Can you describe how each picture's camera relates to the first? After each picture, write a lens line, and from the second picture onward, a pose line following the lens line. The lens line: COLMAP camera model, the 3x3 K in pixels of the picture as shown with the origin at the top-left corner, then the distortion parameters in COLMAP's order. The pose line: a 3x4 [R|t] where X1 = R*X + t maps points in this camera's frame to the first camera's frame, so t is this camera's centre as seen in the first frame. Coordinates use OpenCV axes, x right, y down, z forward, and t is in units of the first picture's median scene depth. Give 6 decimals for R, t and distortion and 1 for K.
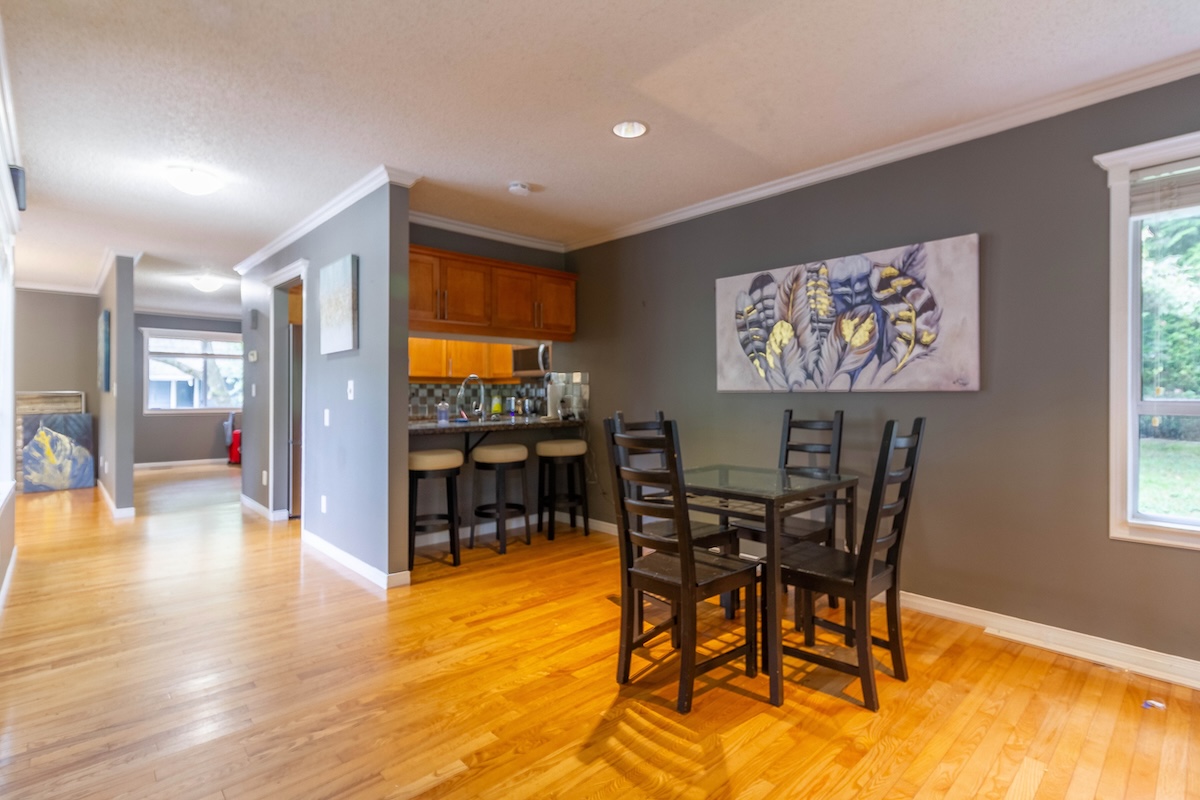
lens RADIAL K [[578.4, 0, 592.6], [0, 578.4, 397.1], [0, 0, 1]] dist [0.012518, 0.001960]
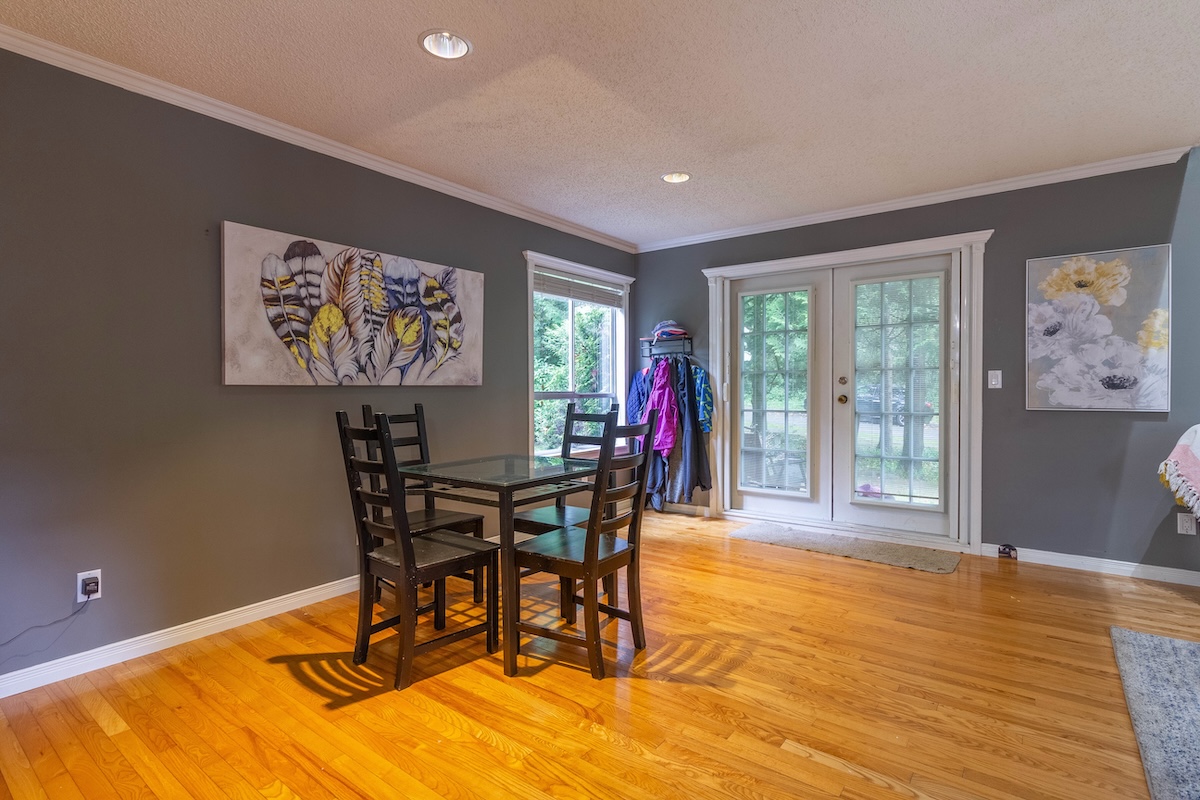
lens RADIAL K [[578.4, 0, 601.0], [0, 578.4, 393.9], [0, 0, 1]] dist [0.012518, 0.001960]
pose [[-0.178902, -0.004608, 0.983856, -0.650367], [0.016536, 0.999834, 0.007689, 0.002251], [-0.983728, 0.017644, -0.178796, 0.829334]]
